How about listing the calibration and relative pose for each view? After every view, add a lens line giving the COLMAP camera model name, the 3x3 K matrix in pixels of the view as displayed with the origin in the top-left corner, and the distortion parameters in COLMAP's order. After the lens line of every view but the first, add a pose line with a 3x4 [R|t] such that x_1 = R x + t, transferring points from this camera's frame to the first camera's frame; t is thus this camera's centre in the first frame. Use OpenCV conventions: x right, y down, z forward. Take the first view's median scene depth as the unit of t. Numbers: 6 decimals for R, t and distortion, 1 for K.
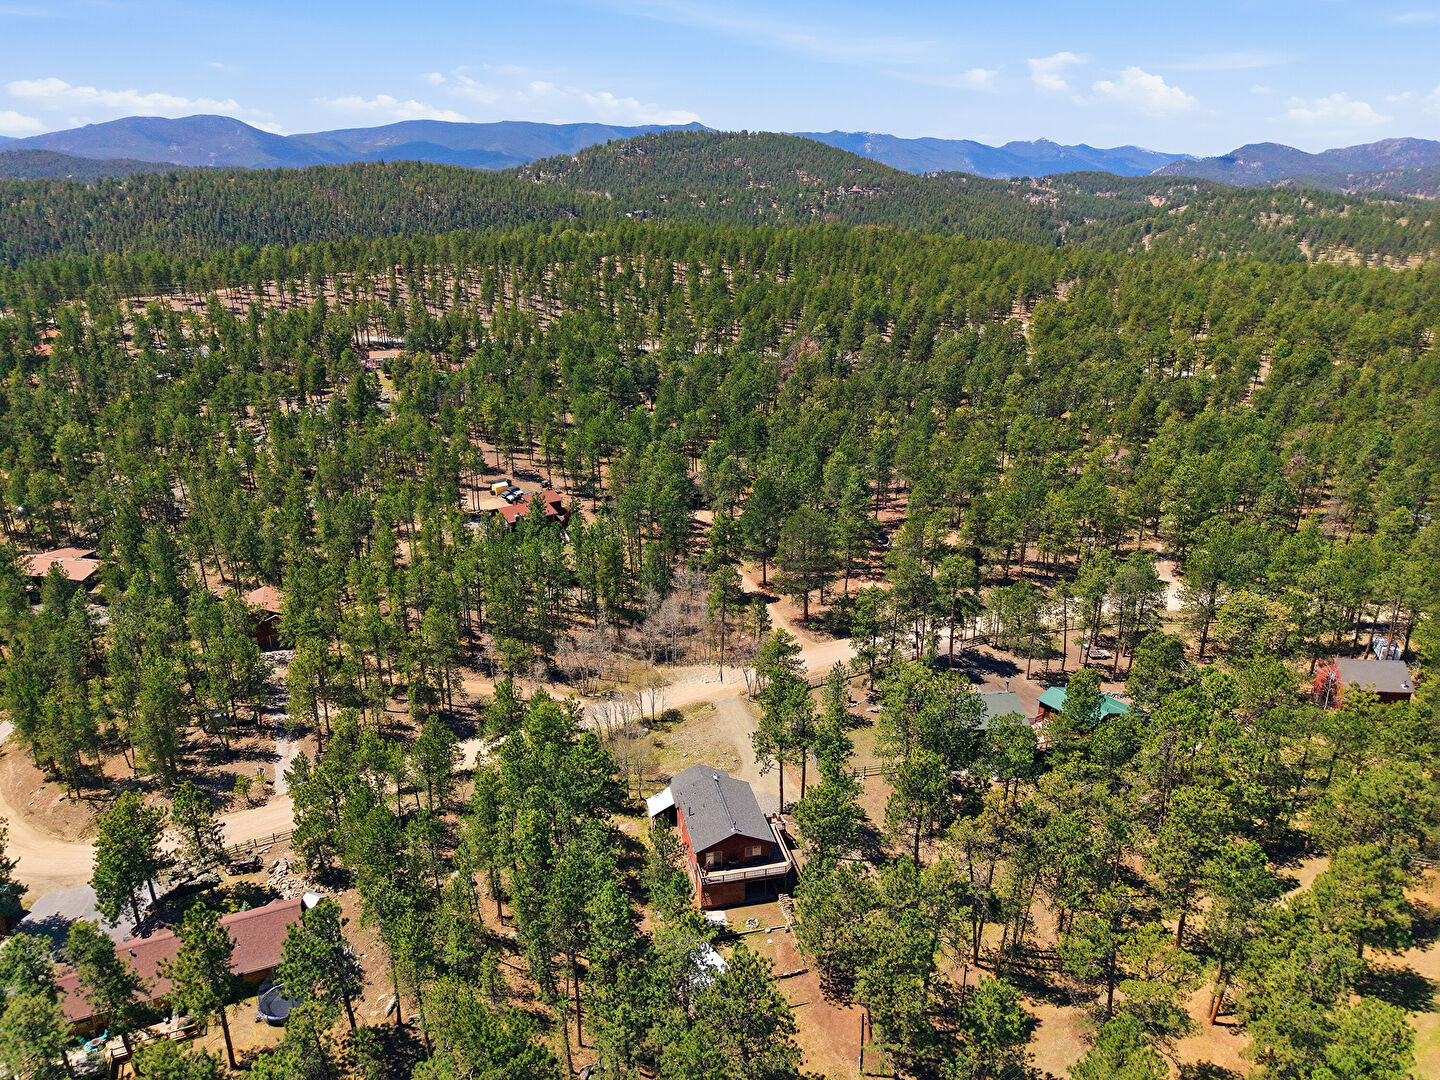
lens RADIAL K [[971.8, 0, 720.0], [0, 971.8, 540.0], [0, 0, 1]] dist [0.025642, -0.021836]
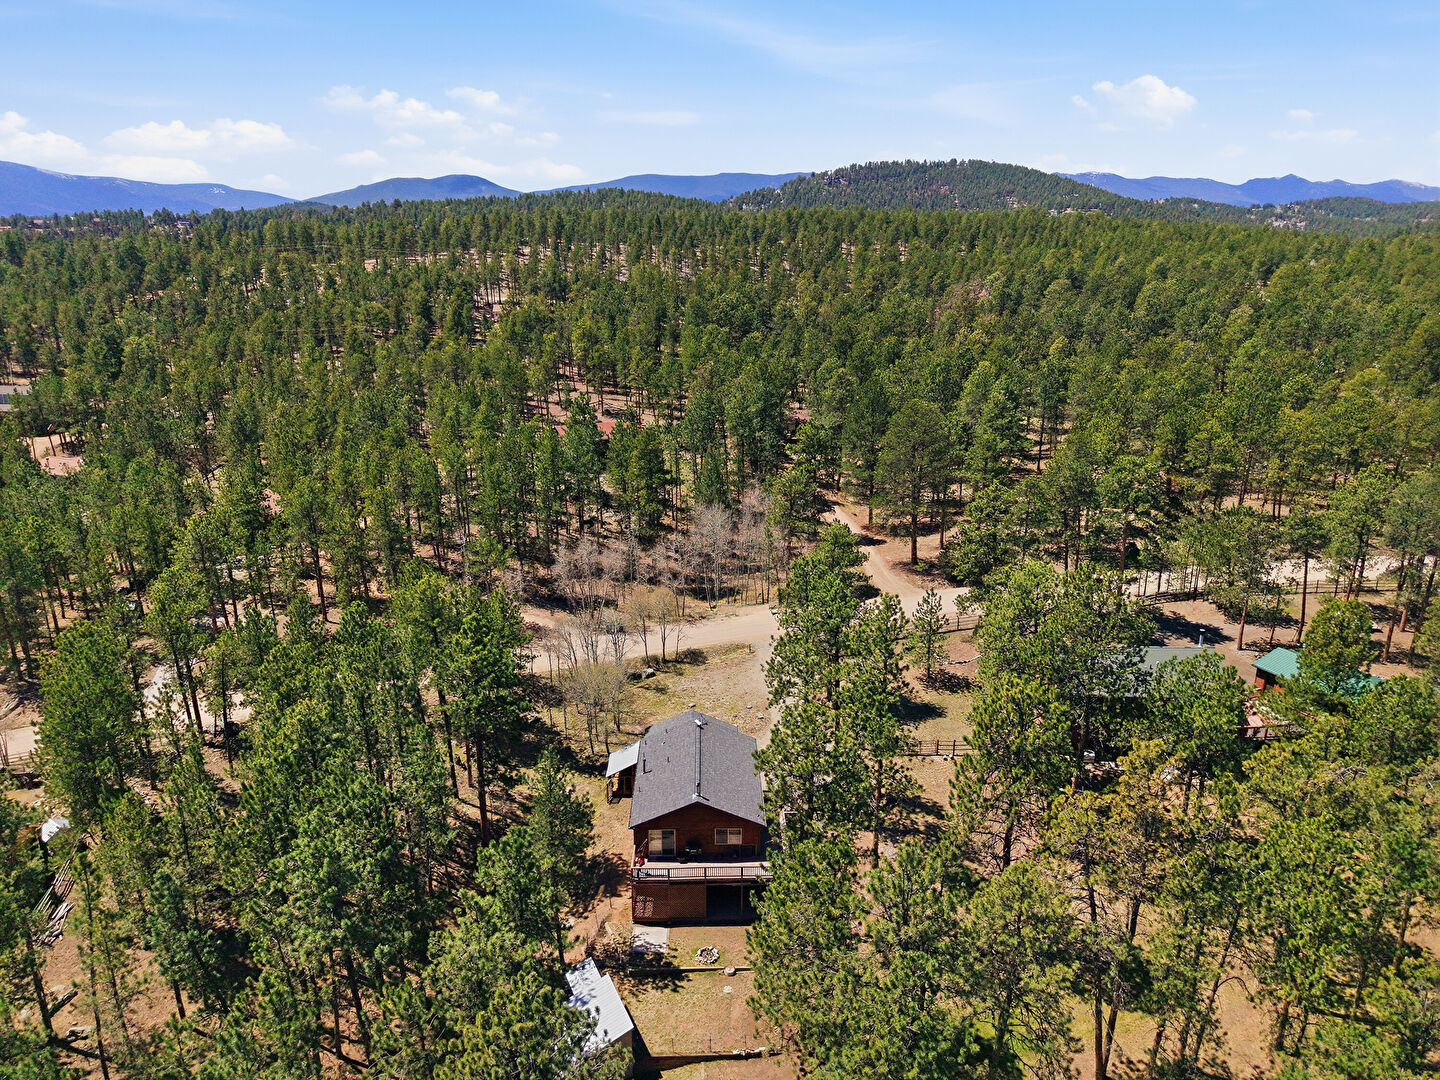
lens RADIAL K [[971.8, 0, 720.0], [0, 971.8, 540.0], [0, 0, 1]] dist [0.025642, -0.021836]
pose [[0.979116, 0.048657, -0.197393, 0.107192], [-0.057365, 0.997606, -0.038633, 0.122339], [0.195041, 0.049149, 0.979563, 0.305106]]
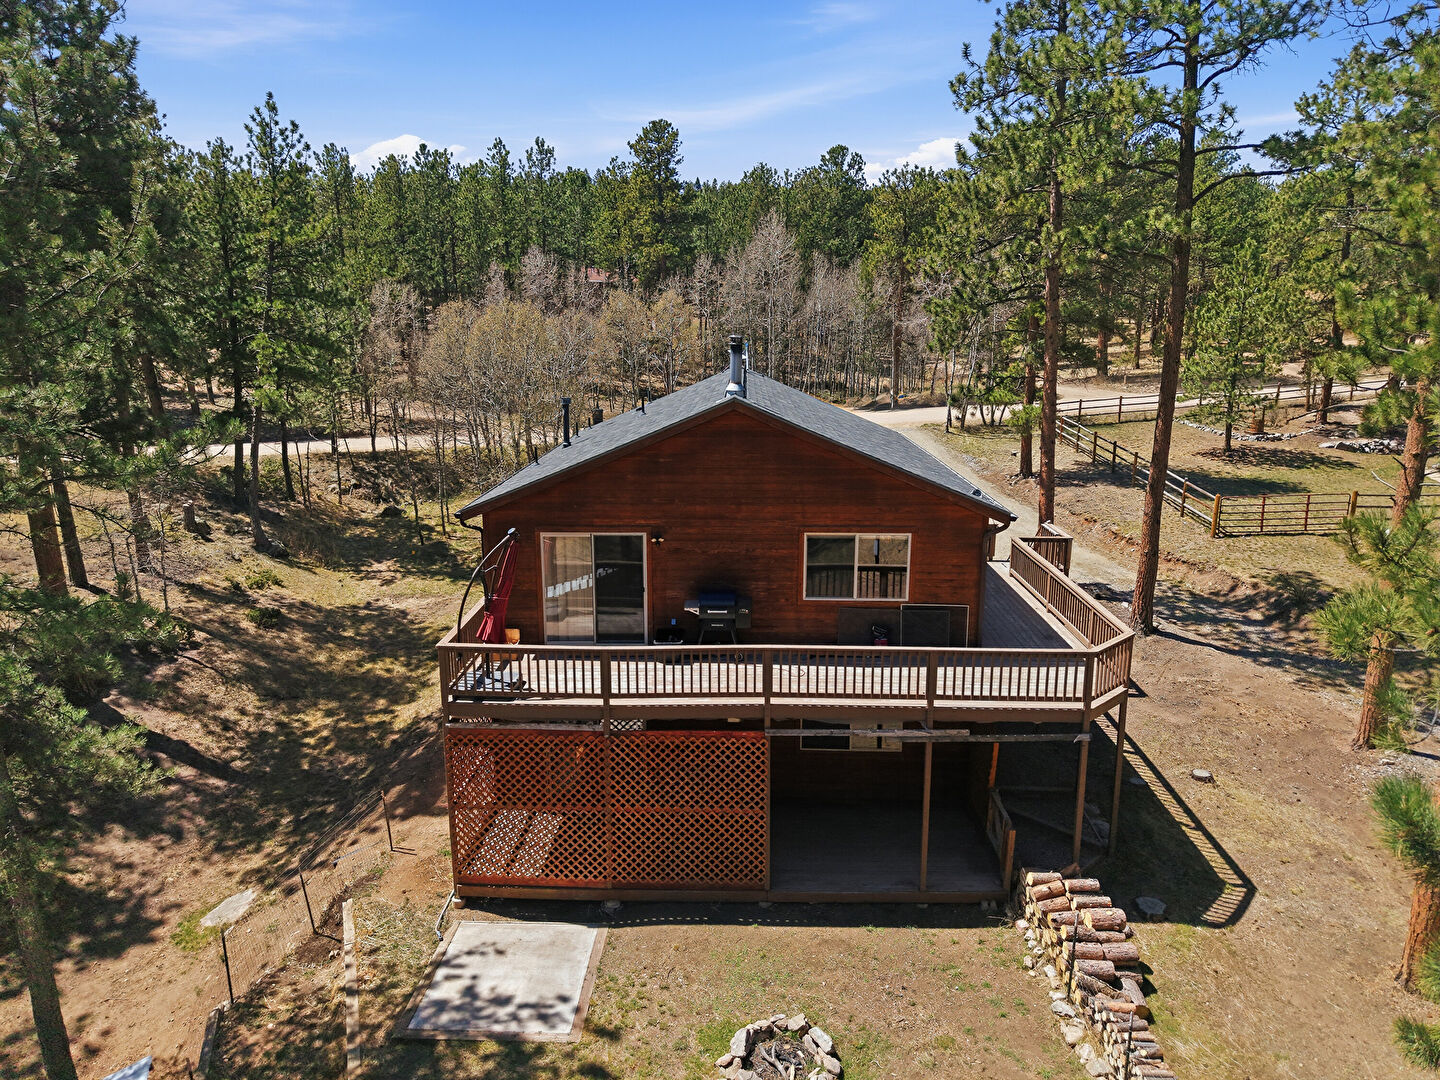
lens RADIAL K [[971.8, 0, 720.0], [0, 971.8, 540.0], [0, 0, 1]] dist [0.025642, -0.021836]
pose [[0.972193, 0.049711, -0.228844, 0.036511], [-0.069225, 0.994543, -0.078047, 0.252386], [0.223715, 0.091718, 0.970329, 0.651958]]
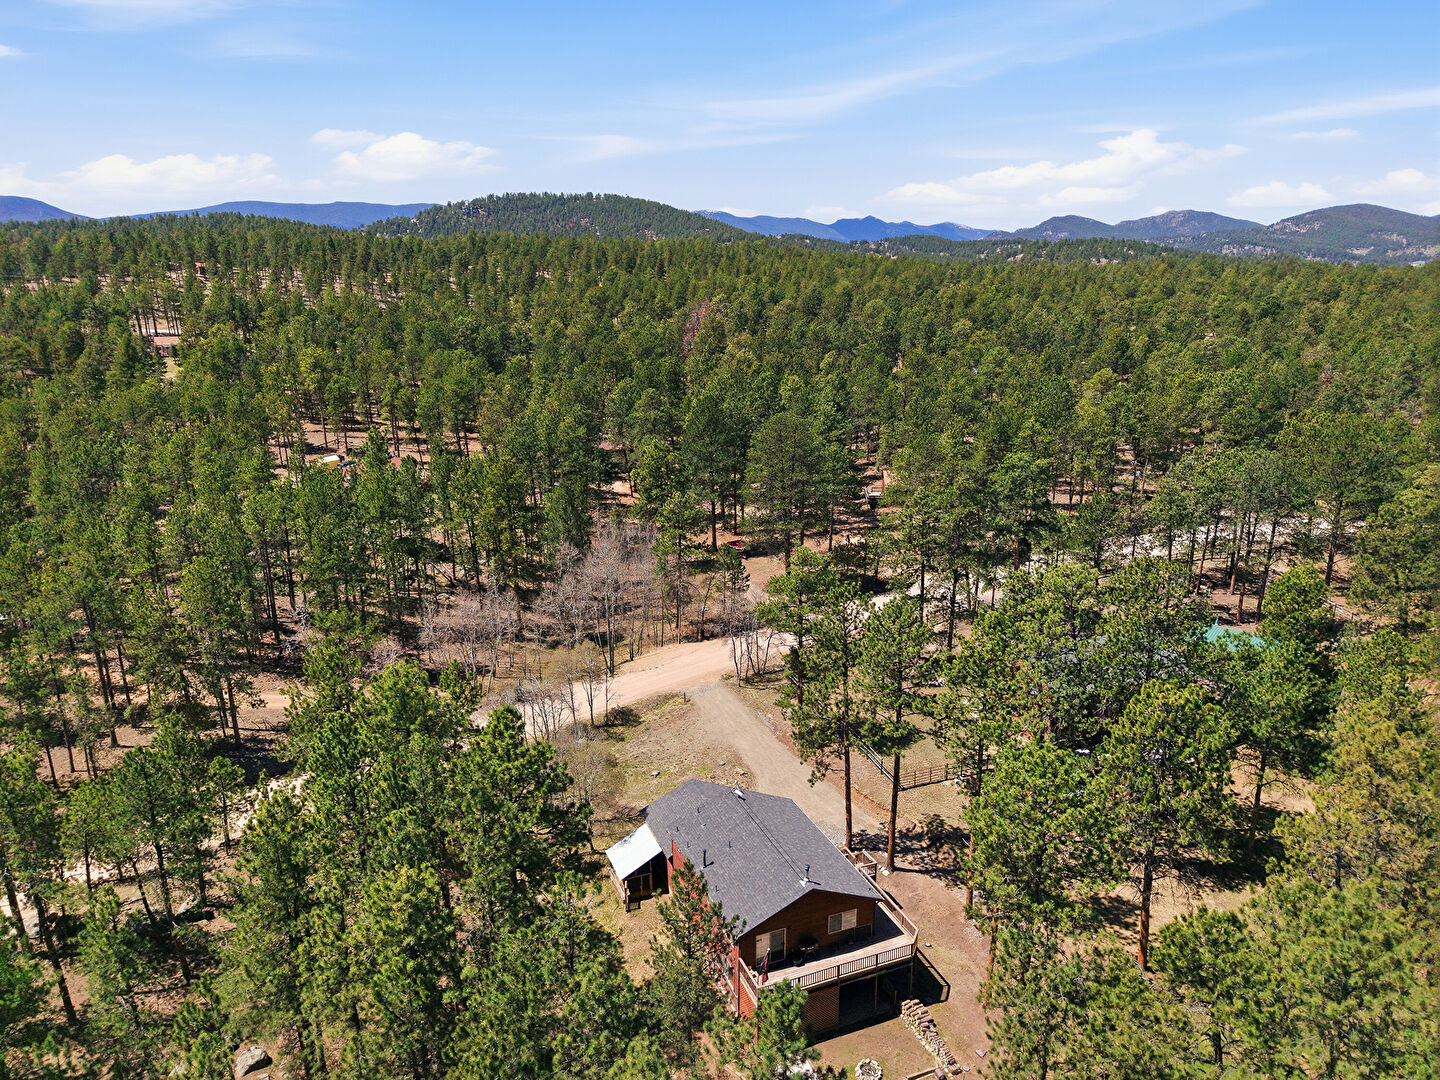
lens RADIAL K [[979.6, 0, 730.8], [0, 979.6, 532.0], [0, 0, 1]] dist [-0.005030, 0.004298]
pose [[0.986562, -0.052921, 0.154583, -0.070674], [0.065302, 0.994956, -0.076147, 0.116537], [-0.149773, 0.085218, 0.985041, 0.373766]]
